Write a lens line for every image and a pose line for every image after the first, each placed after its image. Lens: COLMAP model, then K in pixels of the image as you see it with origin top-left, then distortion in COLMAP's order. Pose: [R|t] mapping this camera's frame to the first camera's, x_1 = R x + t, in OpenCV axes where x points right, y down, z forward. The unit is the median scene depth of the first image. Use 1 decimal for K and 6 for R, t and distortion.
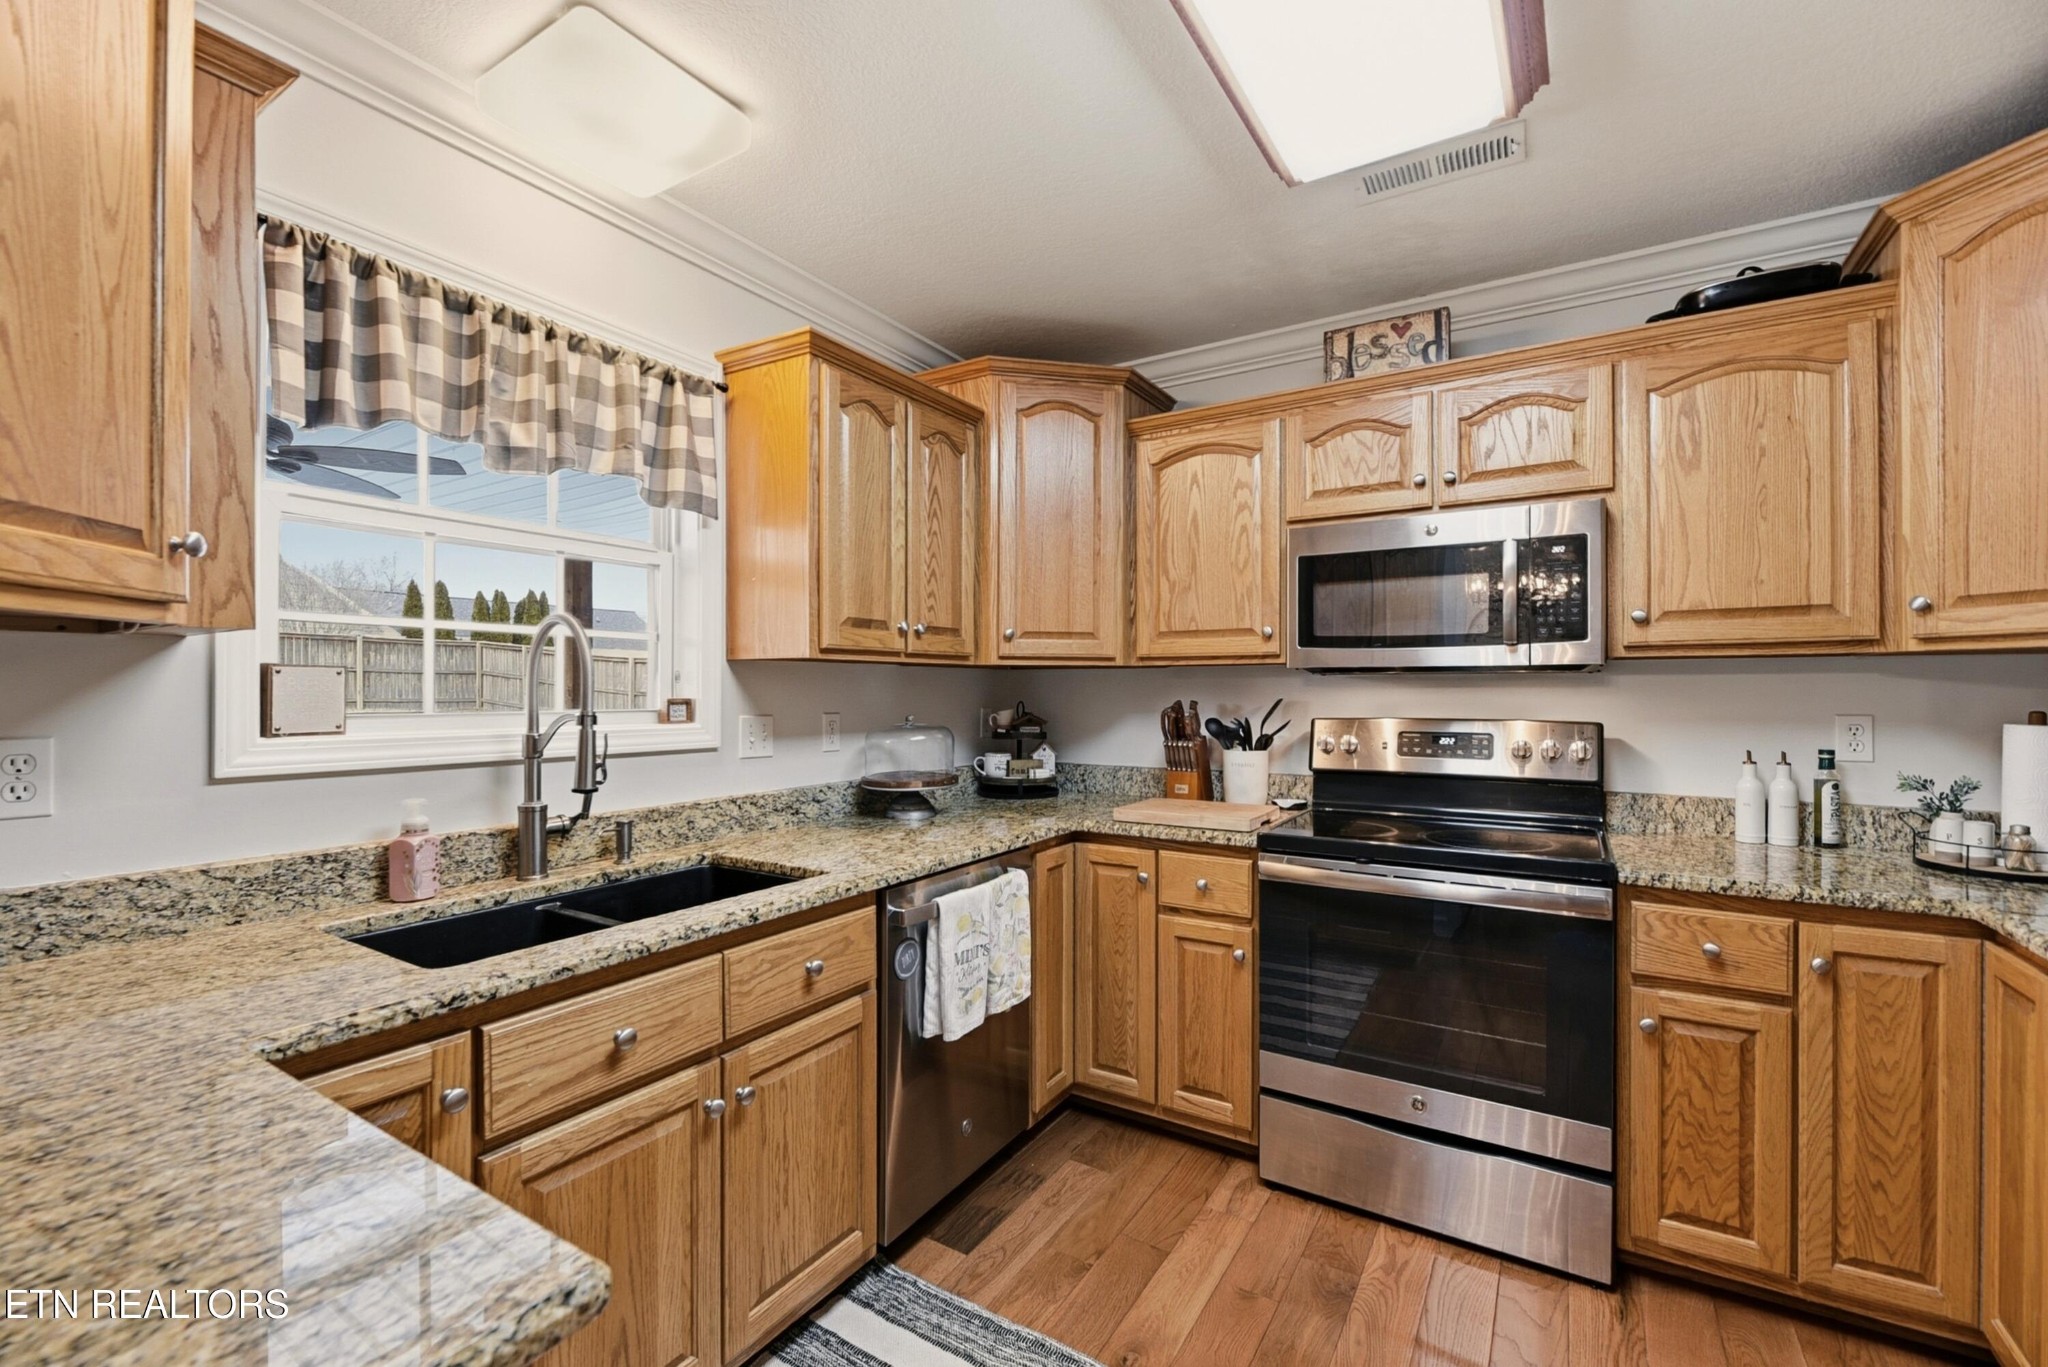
lens RADIAL K [[842.8, 0, 1007.9], [0, 842.8, 686.1], [0, 0, 1]] dist [0.001006, -0.004490]
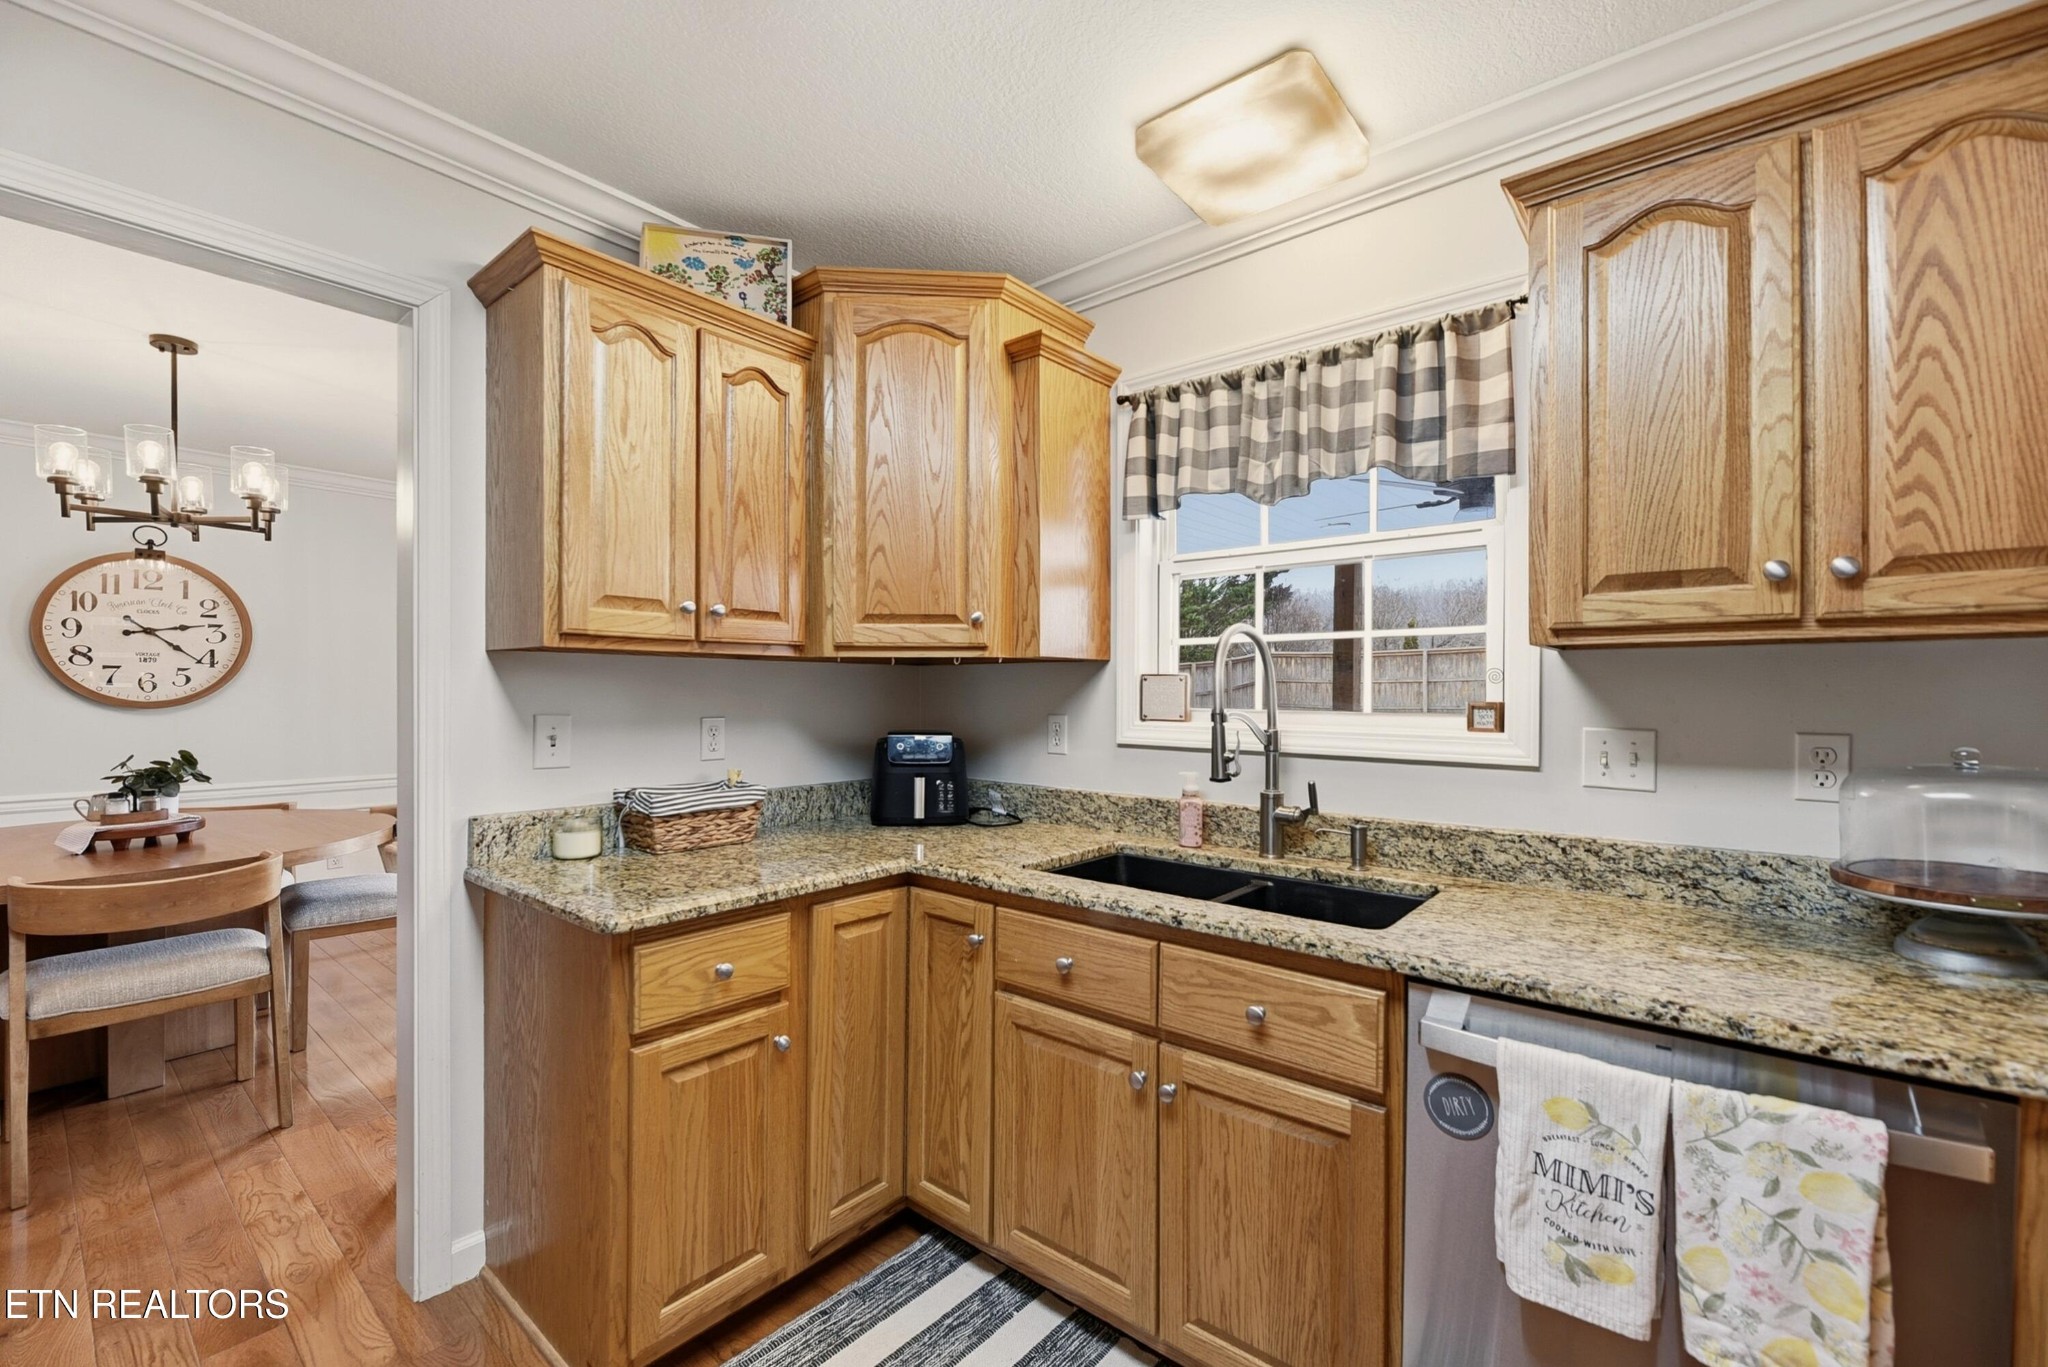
lens RADIAL K [[848.7, 0, 1050.8], [0, 848.7, 695.0], [0, 0, 1]] dist [0.000103, -0.011827]
pose [[-0.102837, 0.001026, -0.994698, 0.601756], [0.000868, 0.999999, 0.000941, 0.008111], [0.994698, -0.000766, -0.102838, 0.818072]]
